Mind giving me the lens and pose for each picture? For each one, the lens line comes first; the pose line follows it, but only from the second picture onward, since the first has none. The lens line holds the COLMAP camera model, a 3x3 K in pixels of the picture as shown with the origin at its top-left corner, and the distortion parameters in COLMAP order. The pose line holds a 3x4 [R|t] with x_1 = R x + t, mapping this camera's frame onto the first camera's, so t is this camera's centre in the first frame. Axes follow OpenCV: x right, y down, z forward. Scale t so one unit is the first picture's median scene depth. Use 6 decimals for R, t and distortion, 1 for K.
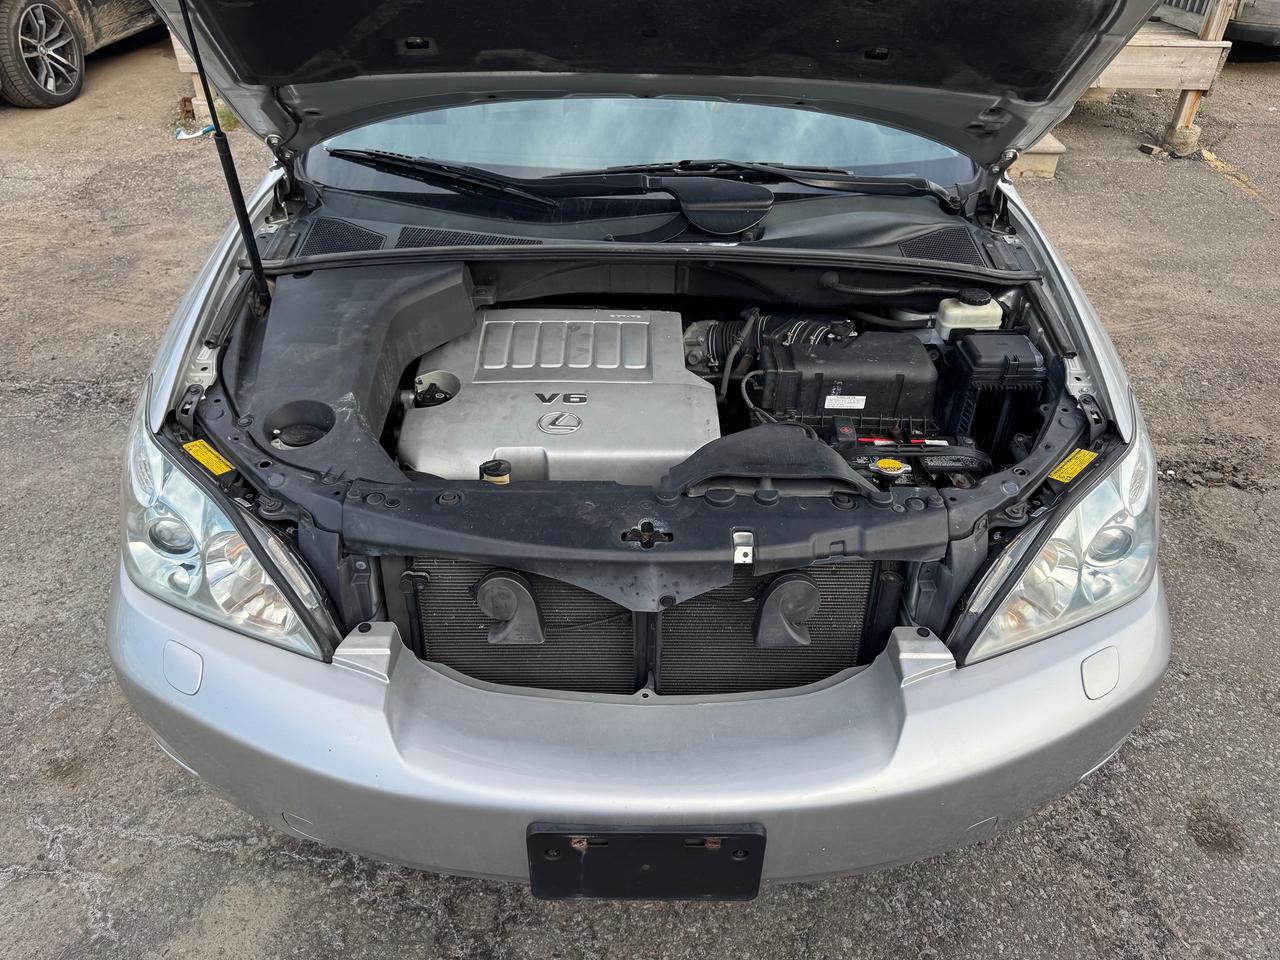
lens RADIAL K [[910.0, 0, 640.0], [0, 910.0, 485.0], [0, 0, 1]] dist [-0.003022, -0.002546]
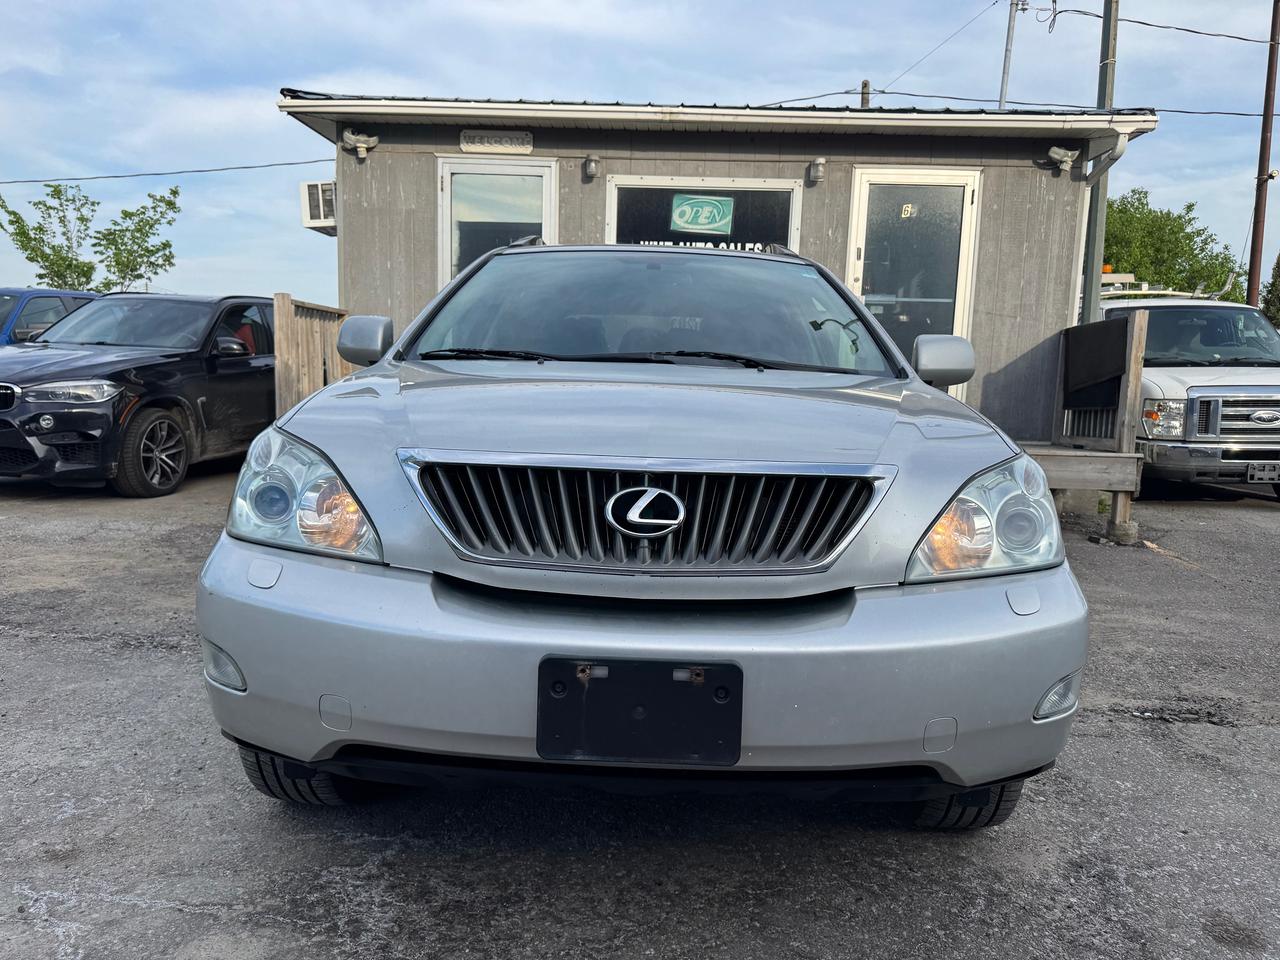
lens RADIAL K [[905.0, 0, 642.0], [0, 905.0, 489.2], [0, 0, 1]] dist [0.004801, -0.008276]
pose [[0.999728, 0.018256, -0.014524, 0.009483], [-0.023056, 0.868063, -0.495919, 0.320196], [0.003554, 0.496119, 0.868247, -0.045799]]
